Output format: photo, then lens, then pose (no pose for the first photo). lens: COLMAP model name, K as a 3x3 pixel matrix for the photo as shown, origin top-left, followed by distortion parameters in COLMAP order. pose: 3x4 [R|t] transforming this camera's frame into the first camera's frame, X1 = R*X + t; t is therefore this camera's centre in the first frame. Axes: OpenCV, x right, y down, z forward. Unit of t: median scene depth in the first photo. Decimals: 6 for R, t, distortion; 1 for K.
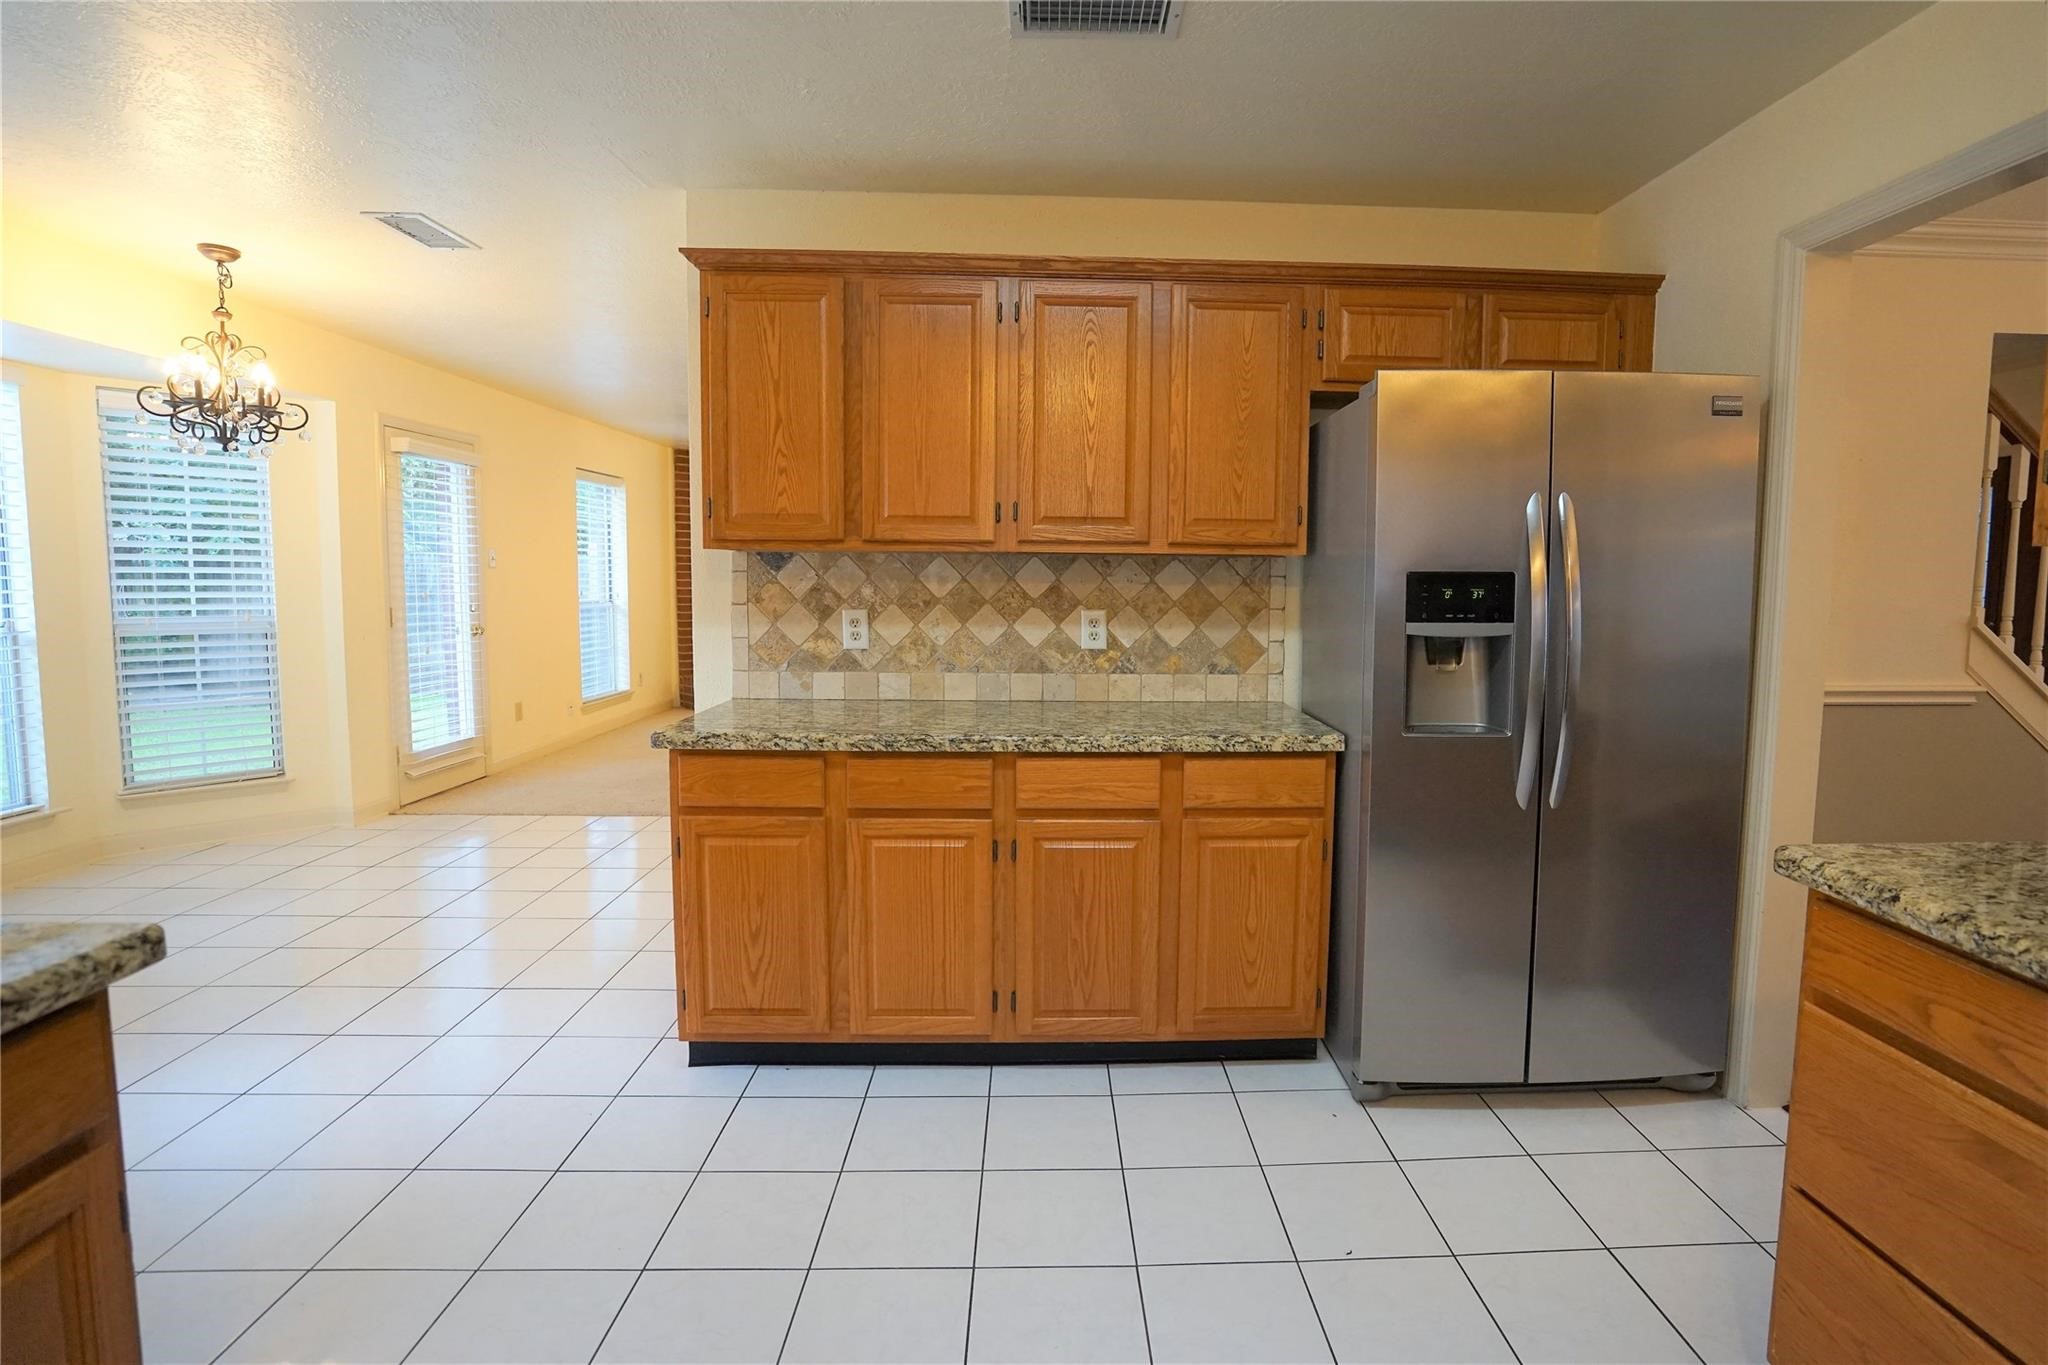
lens RADIAL K [[935.1, 0, 1030.8], [0, 935.1, 648.2], [0, 0, 1]] dist [-0.046436, 0.017646]
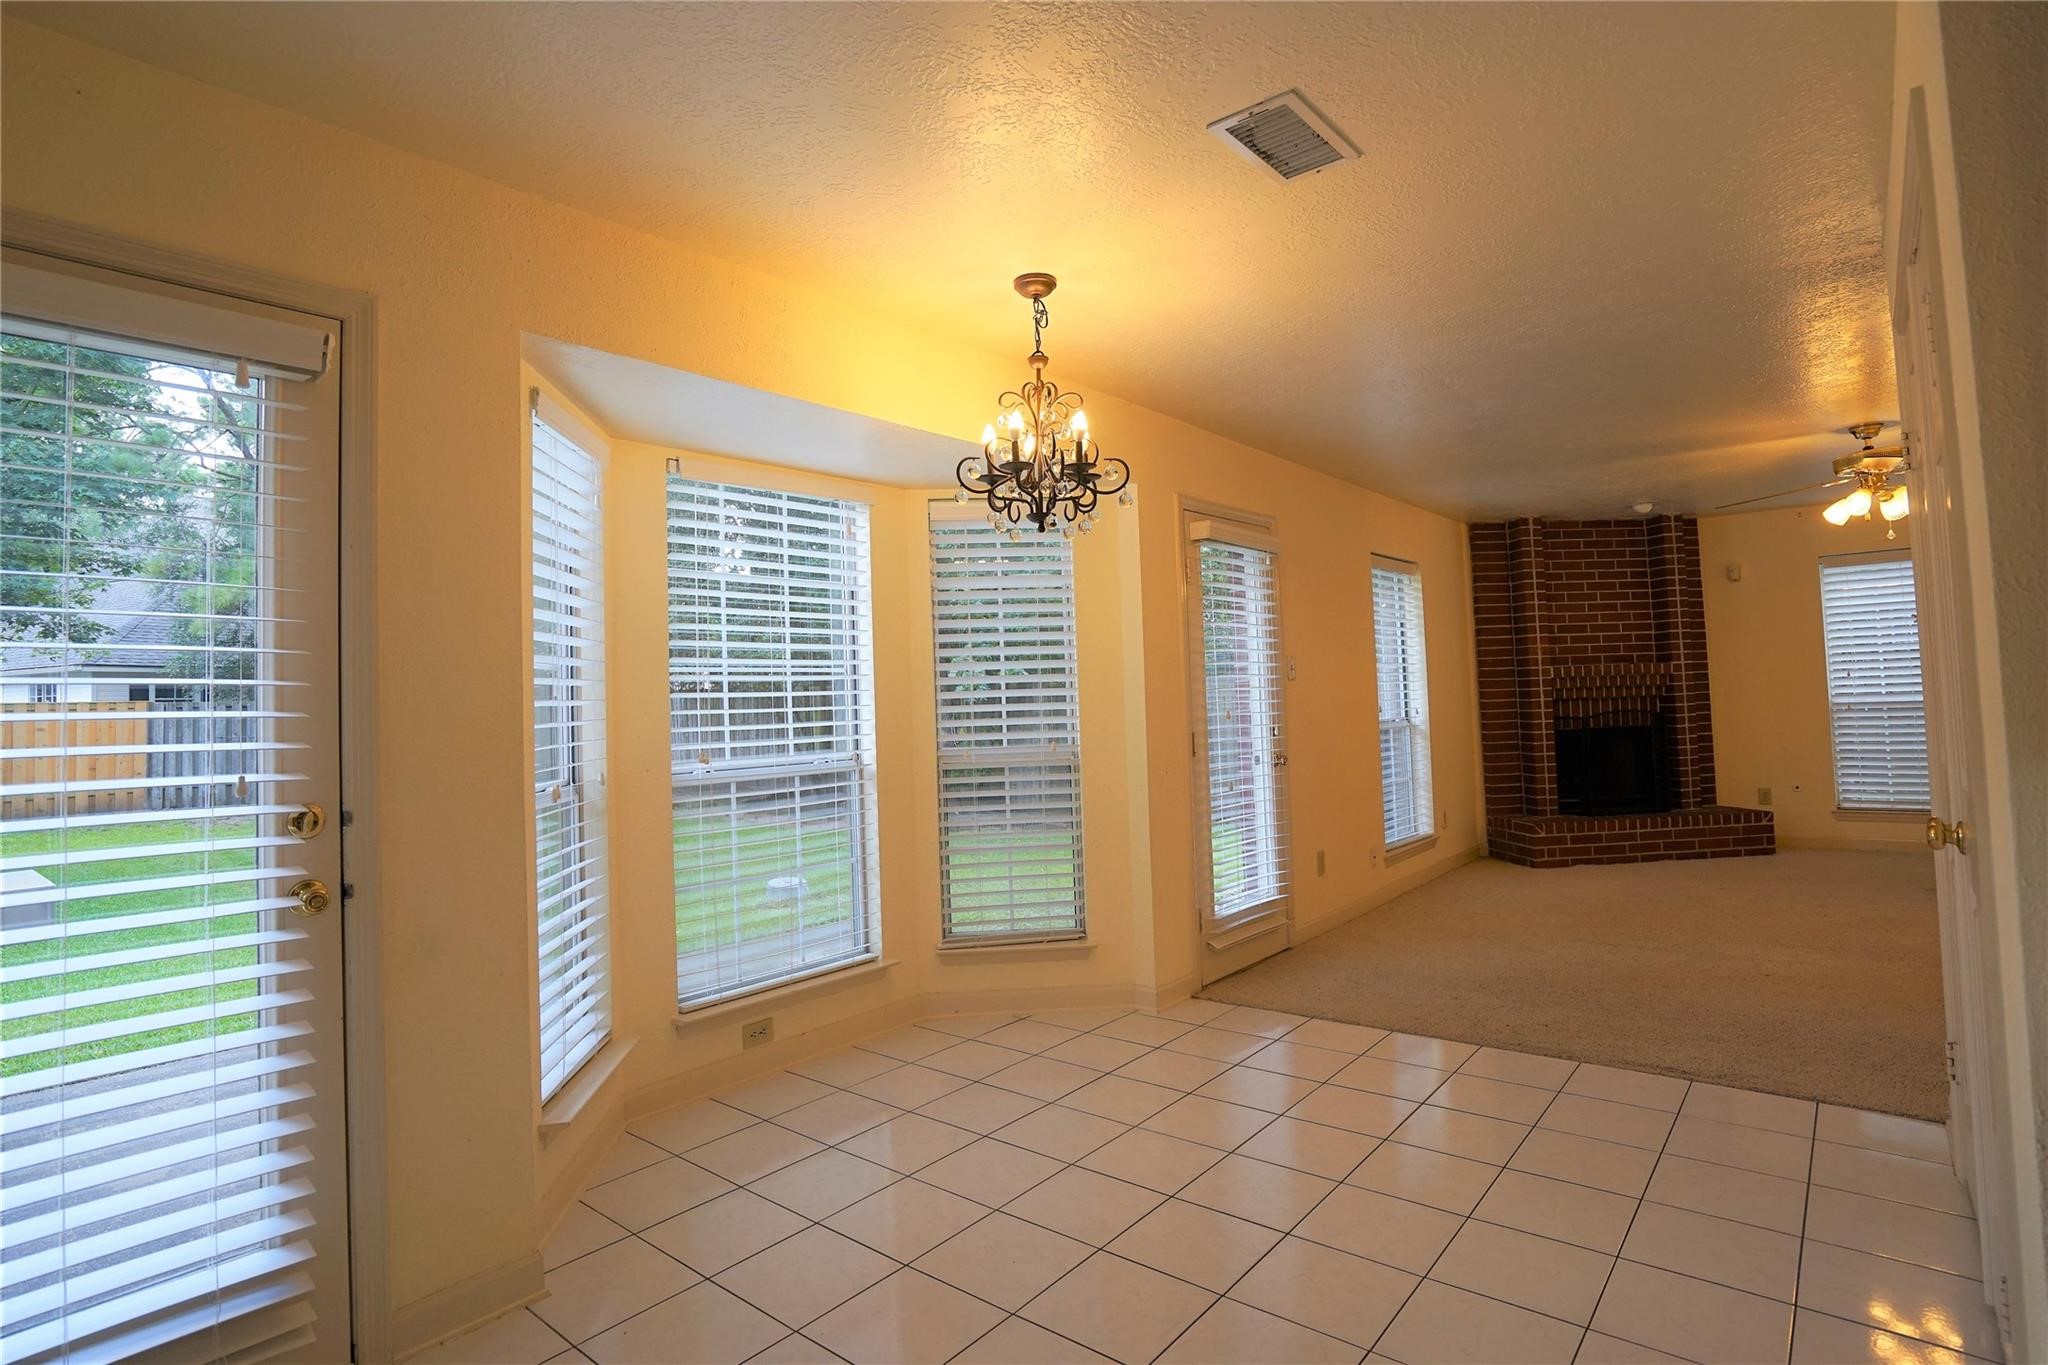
lens RADIAL K [[977.9, 0, 1024.0], [0, 977.9, 682.5], [0, 0, 1]] dist [-0.046262, 0.022790]
pose [[0.754666, -0.048400, -0.654322, -0.328622], [-0.009296, 0.996386, -0.084425, -0.019159], [0.656044, 0.069796, 0.751489, 0.344998]]
